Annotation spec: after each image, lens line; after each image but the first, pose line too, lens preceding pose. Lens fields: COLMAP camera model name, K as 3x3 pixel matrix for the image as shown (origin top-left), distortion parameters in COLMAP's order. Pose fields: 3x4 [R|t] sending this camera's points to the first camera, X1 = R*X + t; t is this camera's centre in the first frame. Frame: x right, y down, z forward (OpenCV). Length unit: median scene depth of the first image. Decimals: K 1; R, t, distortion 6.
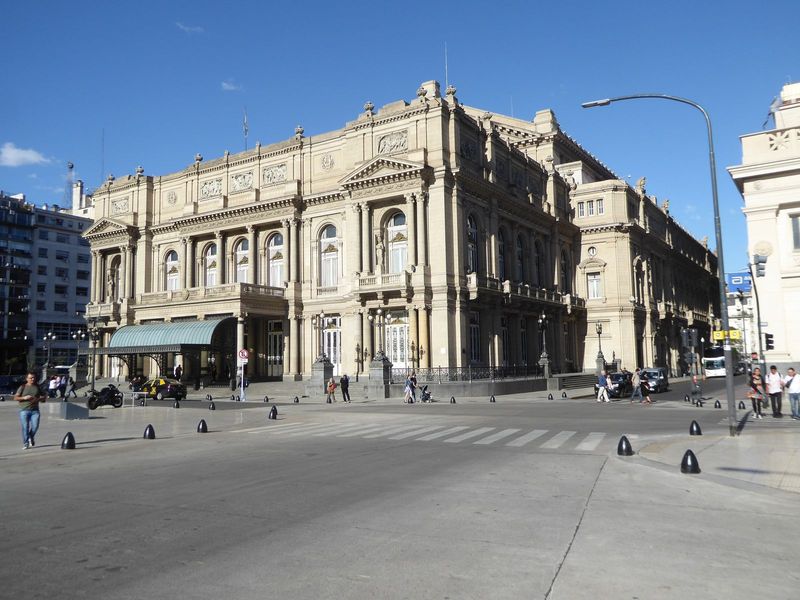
lens RADIAL K [[628.2, 0, 400.9], [0, 628.2, 305.6], [0, 0, 1]] dist [0.023673, -0.008694]
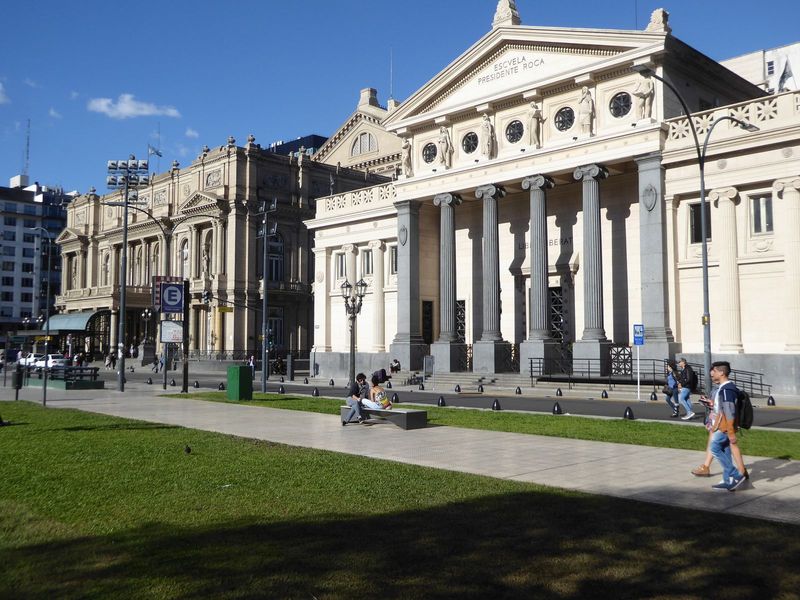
lens RADIAL K [[781.3, 0, 399.4], [0, 781.3, 297.0], [0, 0, 1]] dist [0.050335, 0.000000]
pose [[0.965514, 0.004060, -0.260320, 0.501285], [0.003592, 0.999576, 0.028911, -0.036379], [0.260327, -0.028849, 0.965089, -0.313975]]
